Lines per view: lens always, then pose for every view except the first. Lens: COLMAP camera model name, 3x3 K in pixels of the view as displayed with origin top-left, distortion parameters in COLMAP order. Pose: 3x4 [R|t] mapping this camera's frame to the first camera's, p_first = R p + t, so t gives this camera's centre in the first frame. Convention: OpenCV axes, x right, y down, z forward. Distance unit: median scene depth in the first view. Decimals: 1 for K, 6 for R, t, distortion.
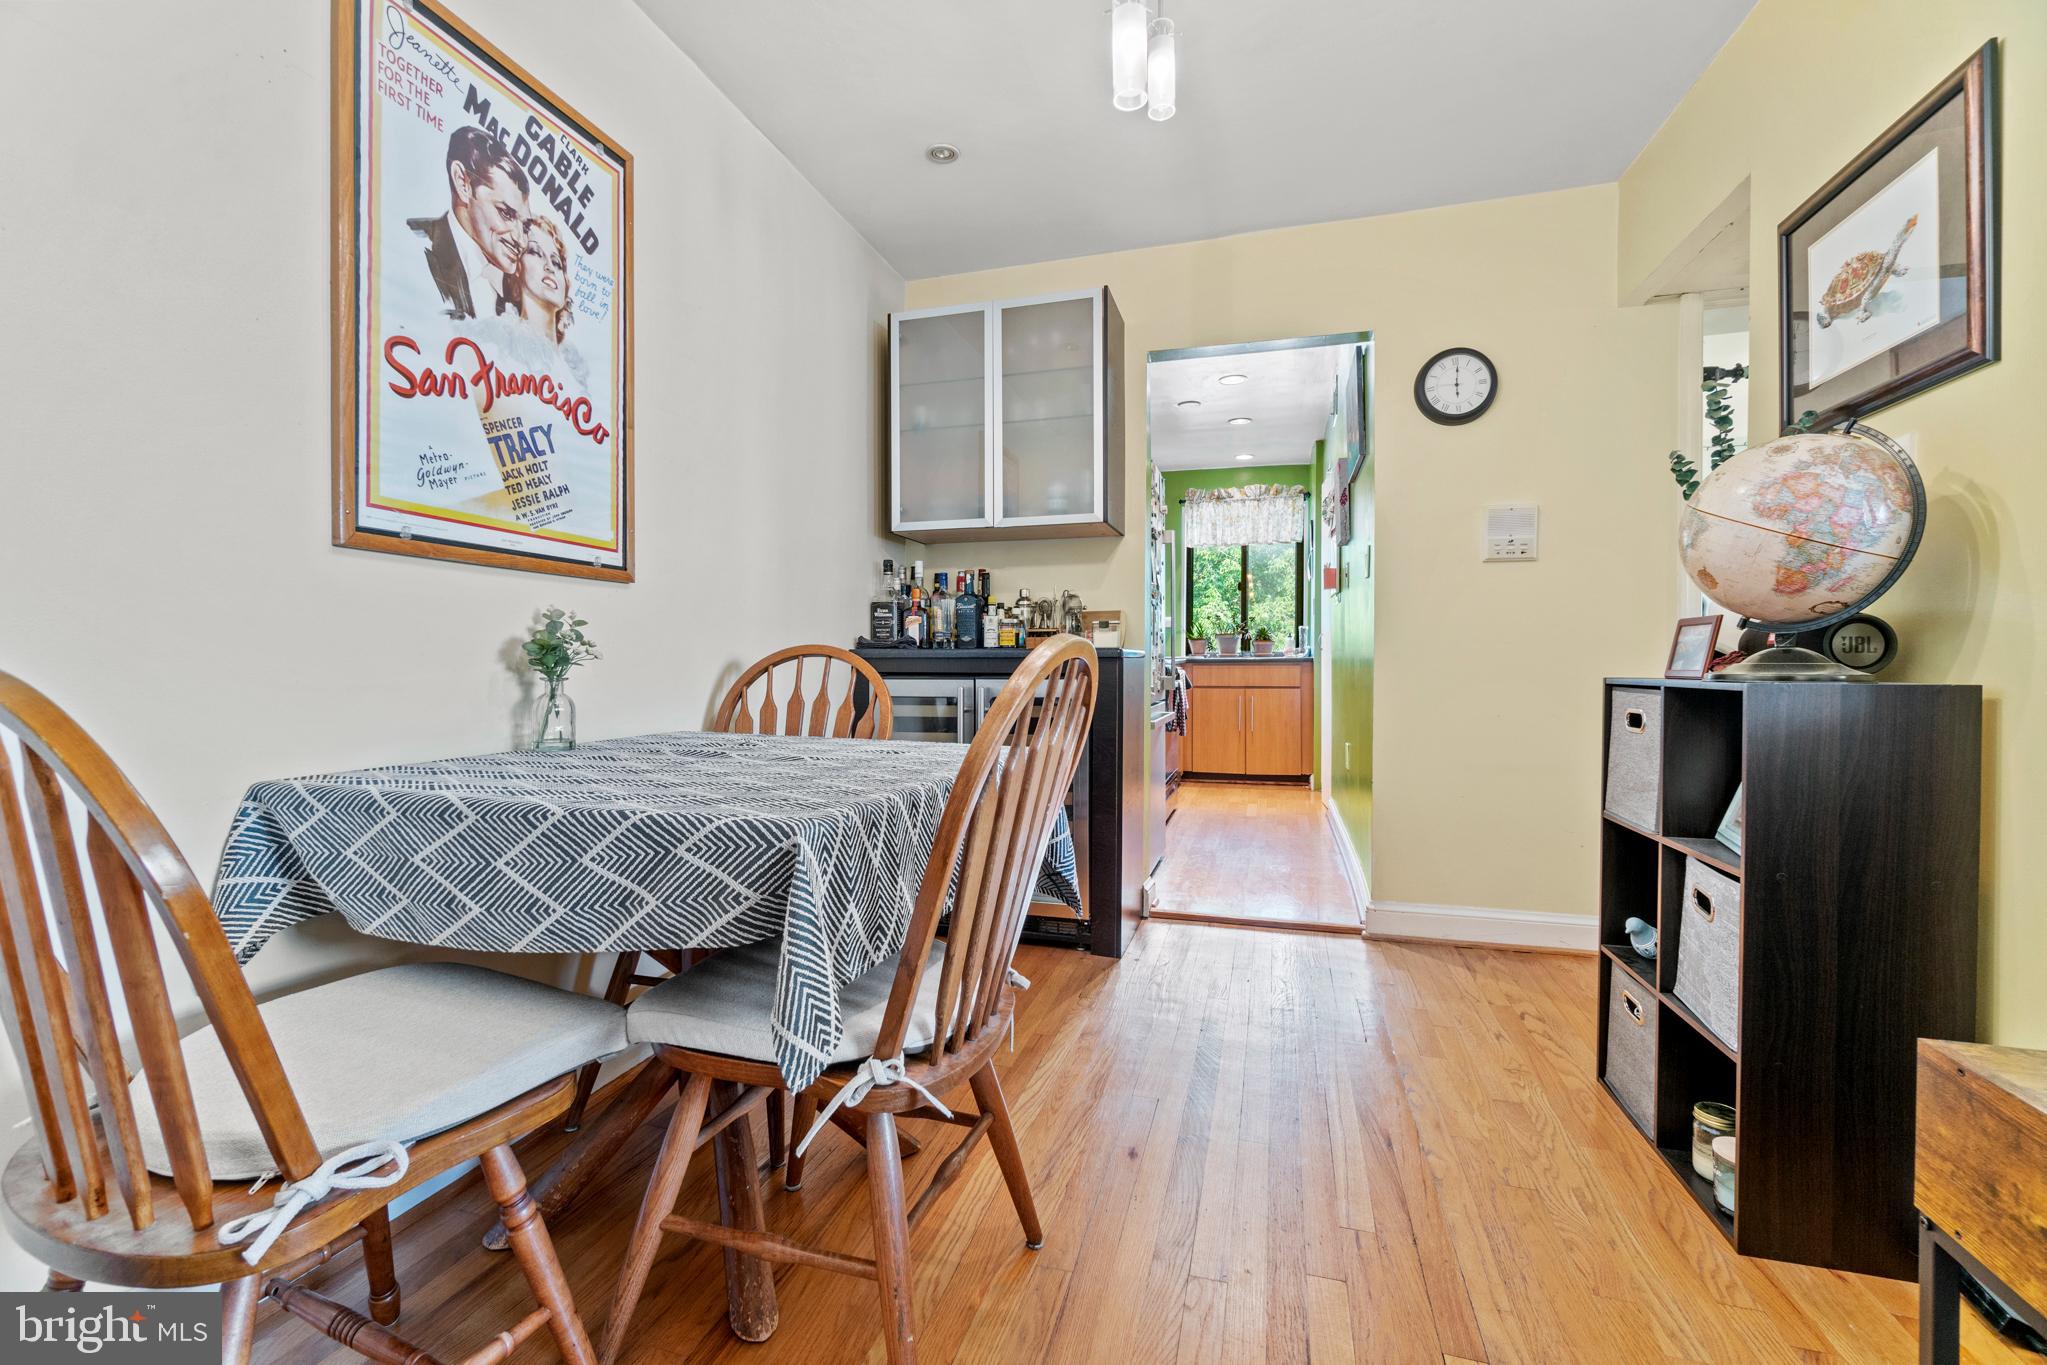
lens RADIAL K [[887.4, 0, 1025.2], [0, 887.4, 673.5], [0, 0, 1]] dist [-0.002926, -0.000007]
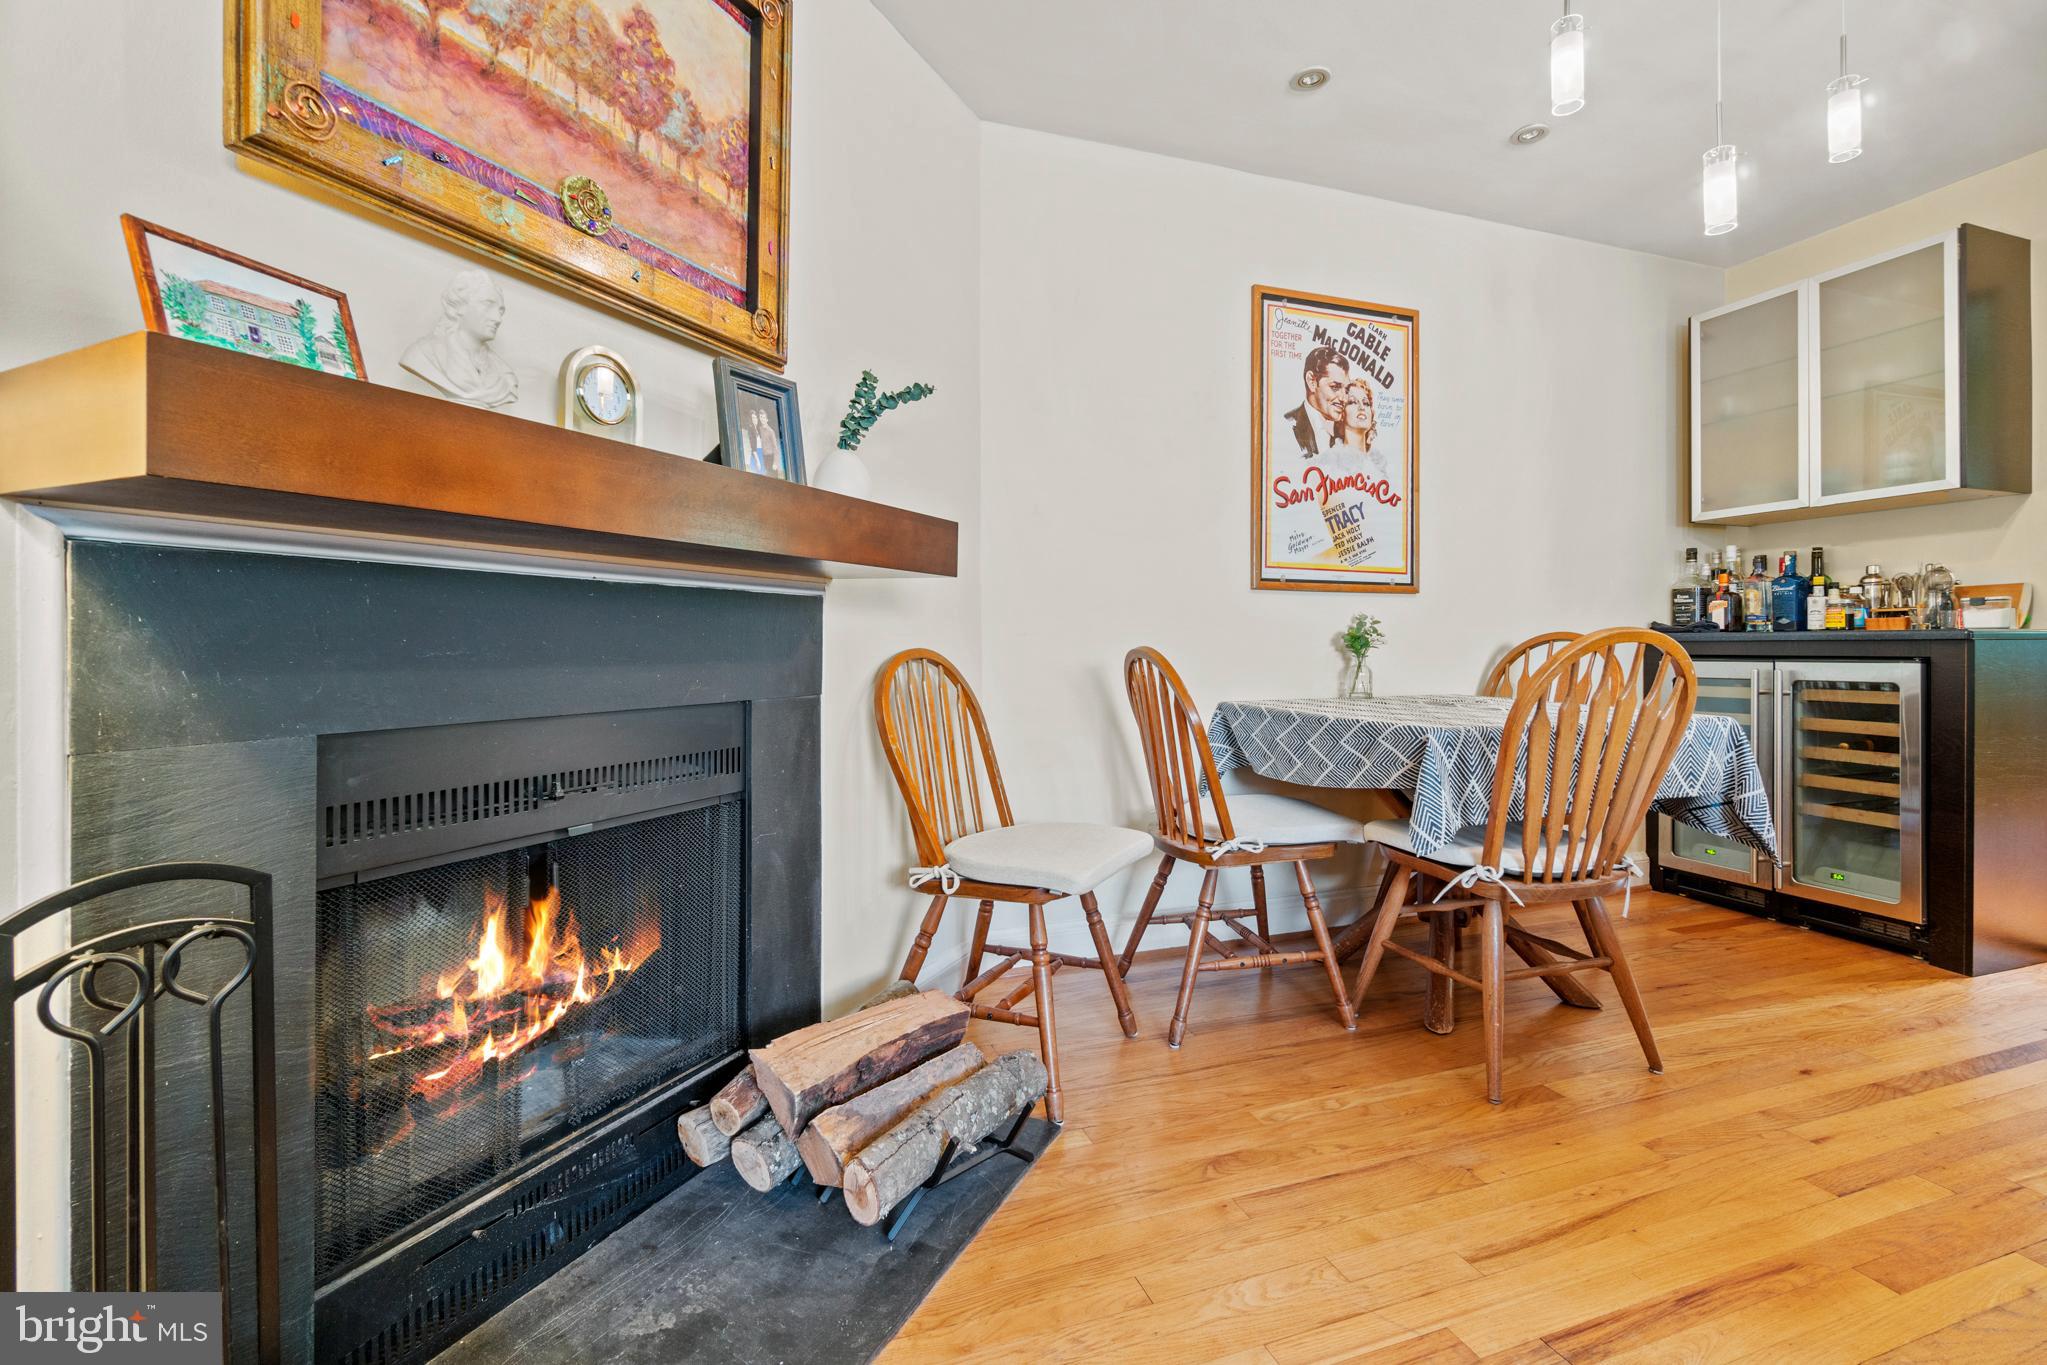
lens RADIAL K [[887.4, 0, 1013.5], [0, 887.4, 649.9], [0, 0, 1]] dist [-0.002926, -0.000007]
pose [[0.574319, 0.000046, -0.818632, 0.440590], [-0.007488, 0.999958, -0.005197, 0.007363], [0.818598, 0.009115, 0.574295, -0.473677]]
